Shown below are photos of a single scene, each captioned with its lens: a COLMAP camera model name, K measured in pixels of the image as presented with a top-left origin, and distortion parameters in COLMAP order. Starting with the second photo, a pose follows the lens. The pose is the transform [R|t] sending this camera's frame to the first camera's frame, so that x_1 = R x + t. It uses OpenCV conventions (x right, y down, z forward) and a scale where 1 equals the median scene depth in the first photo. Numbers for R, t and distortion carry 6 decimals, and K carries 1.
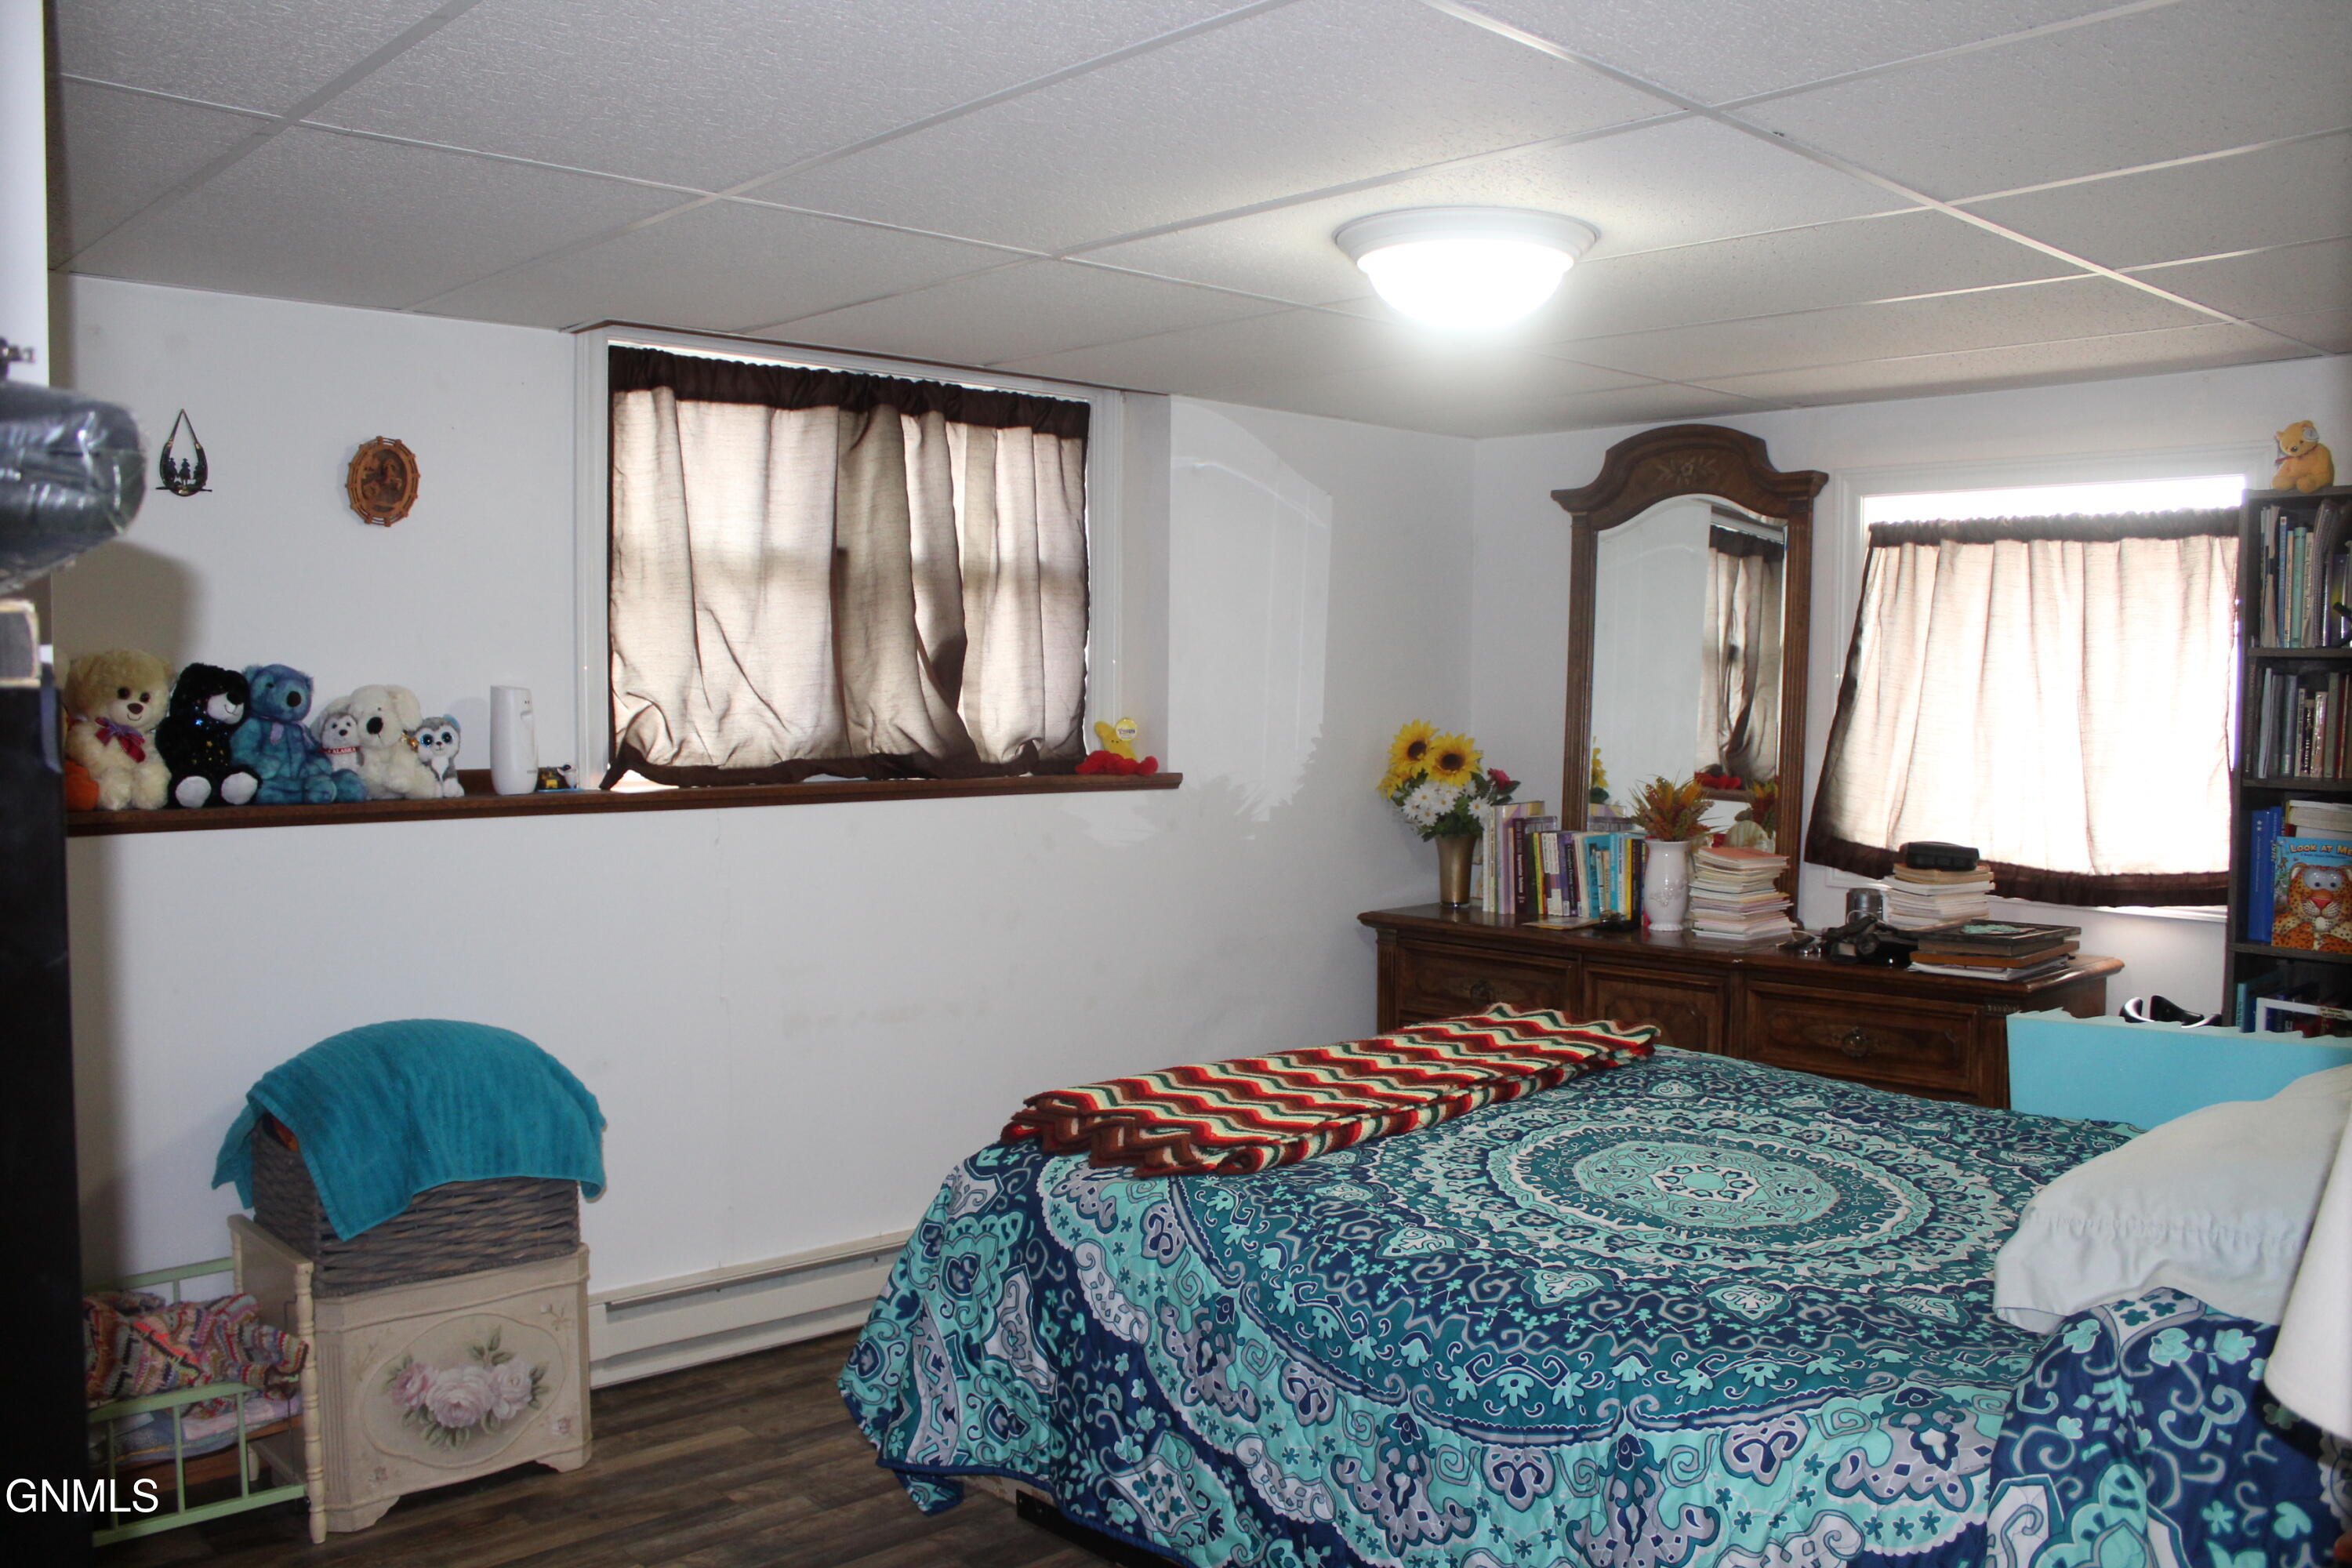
lens RADIAL K [[1943.5, 0, 1157.7], [0, 1943.5, 805.8], [0, 0, 1]] dist [-0.169962, 0.152944]
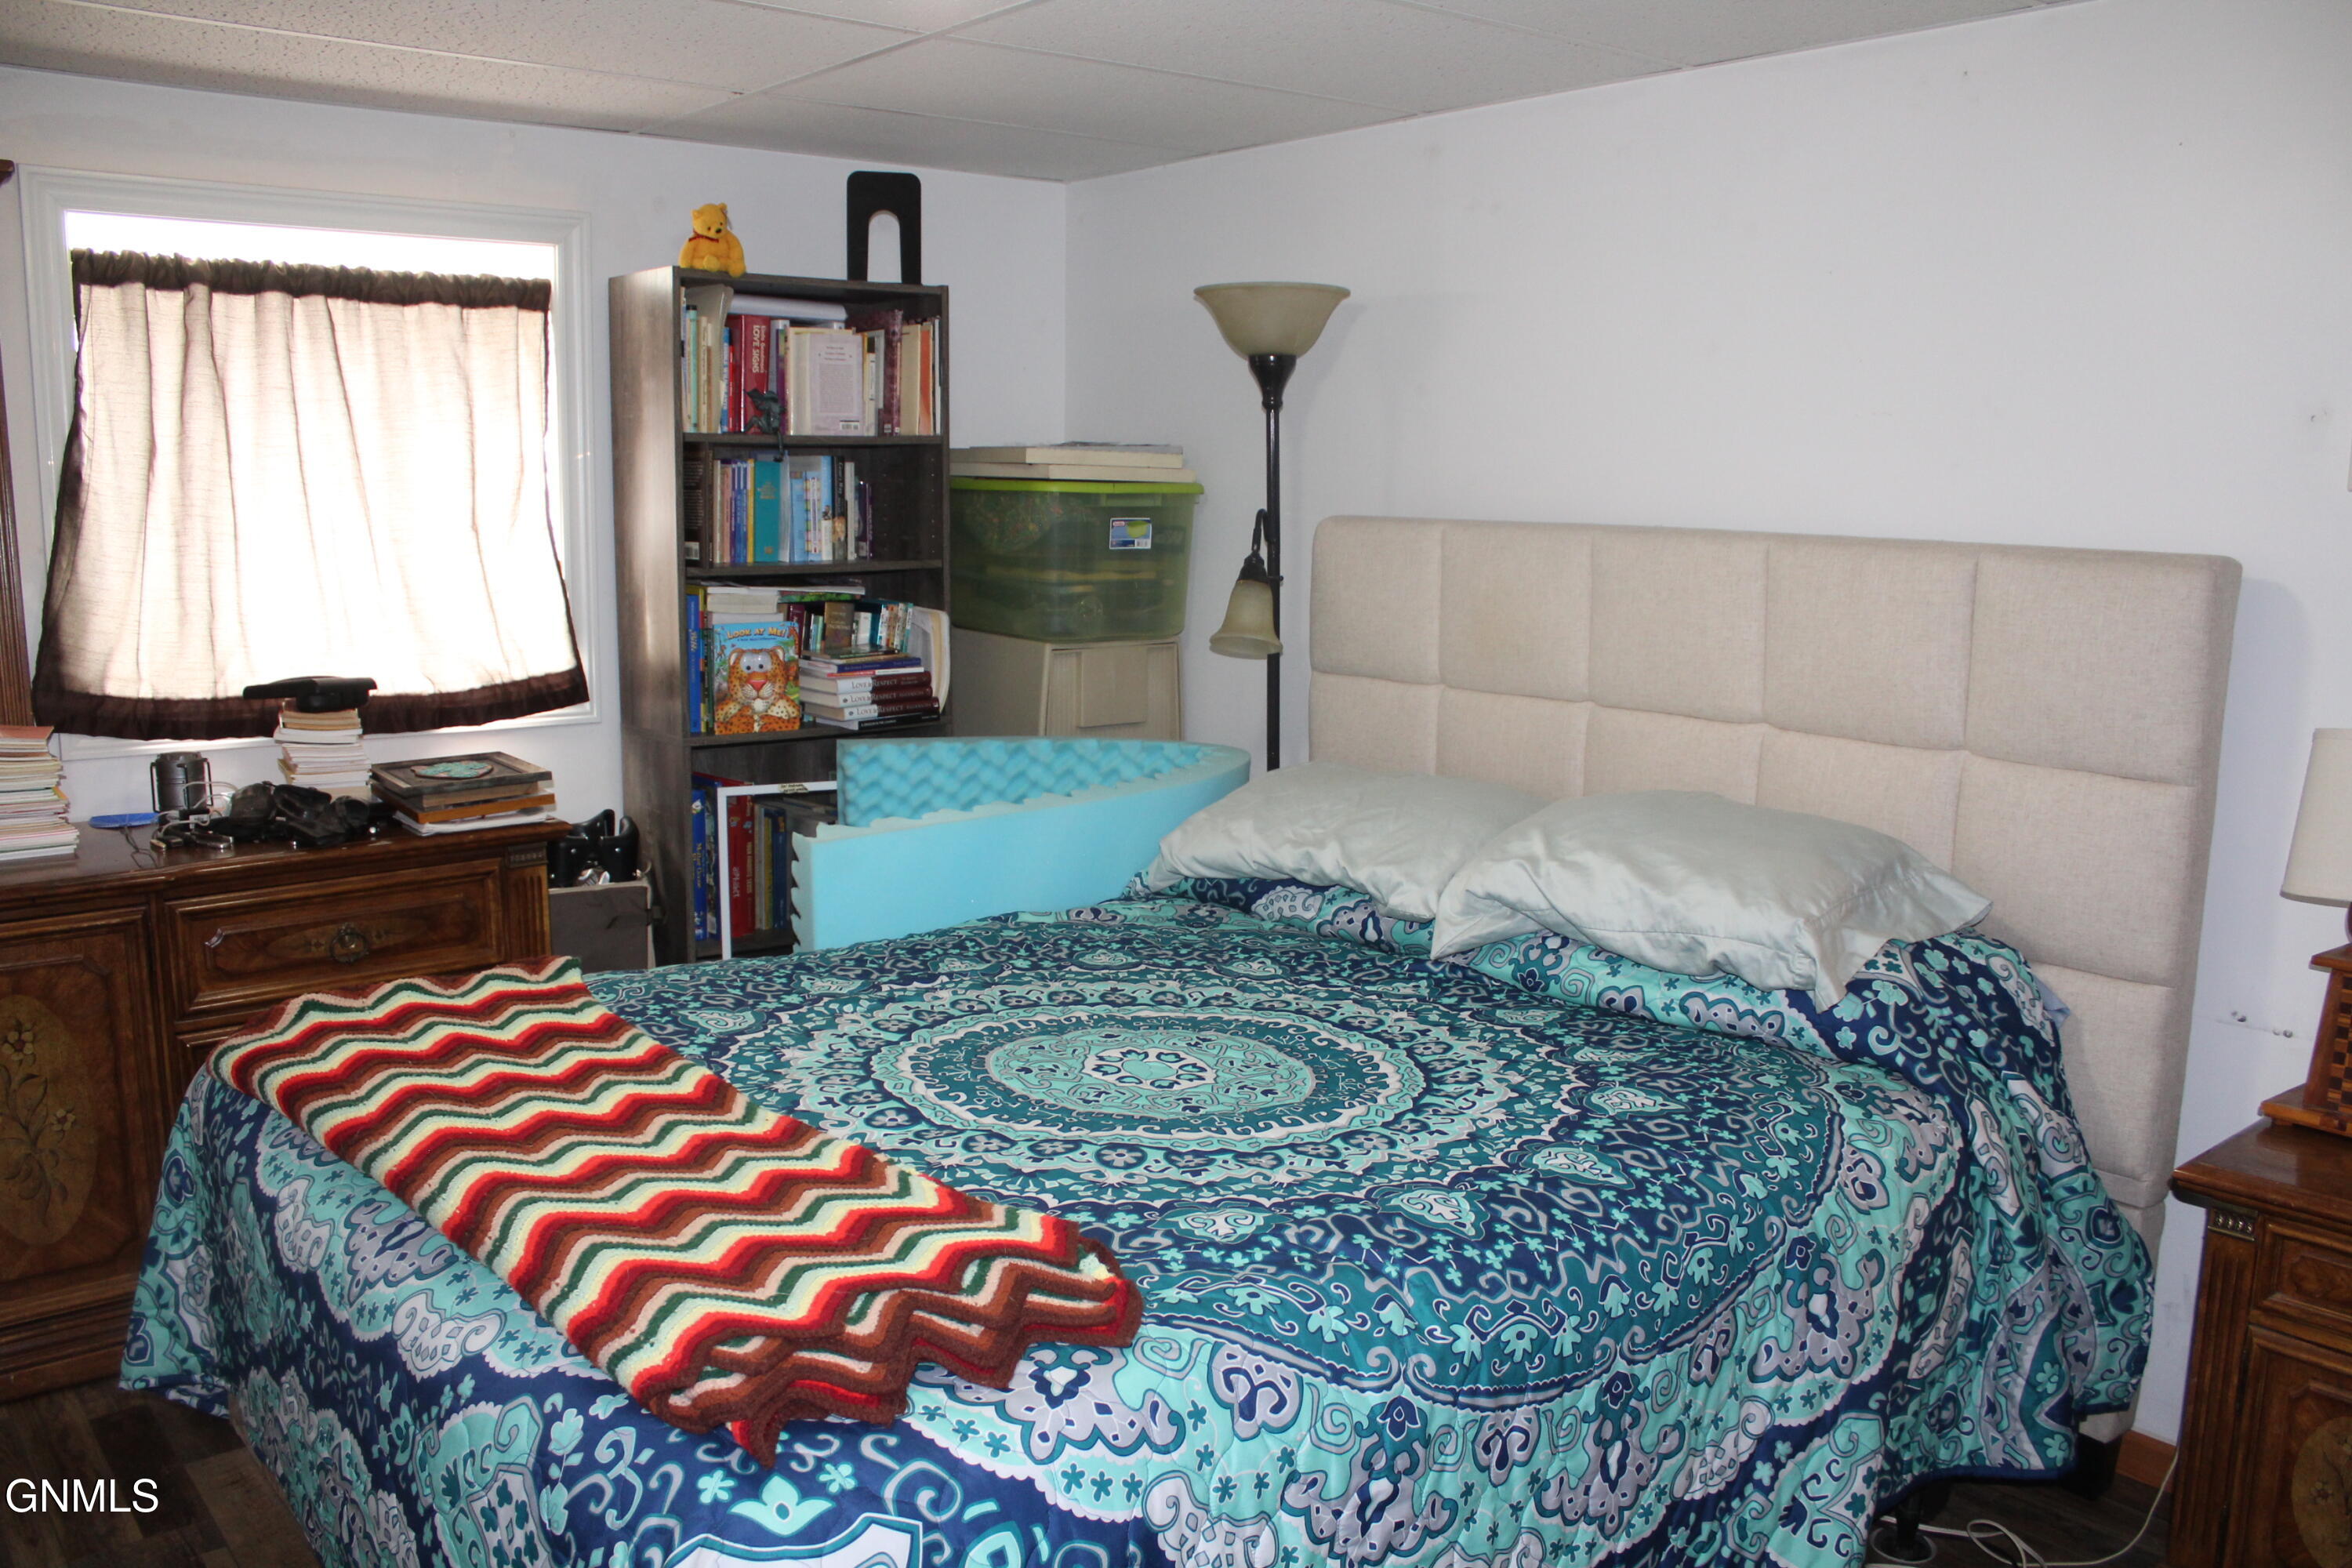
lens RADIAL K [[1943.5, 0, 1157.7], [0, 1943.5, 805.8], [0, 0, 1]] dist [-0.169962, 0.152944]
pose [[0.063408, -0.170734, 0.983275, -0.413276], [0.053686, 0.984414, 0.167470, -0.048141], [-0.996543, 0.042169, 0.071585, 0.708116]]
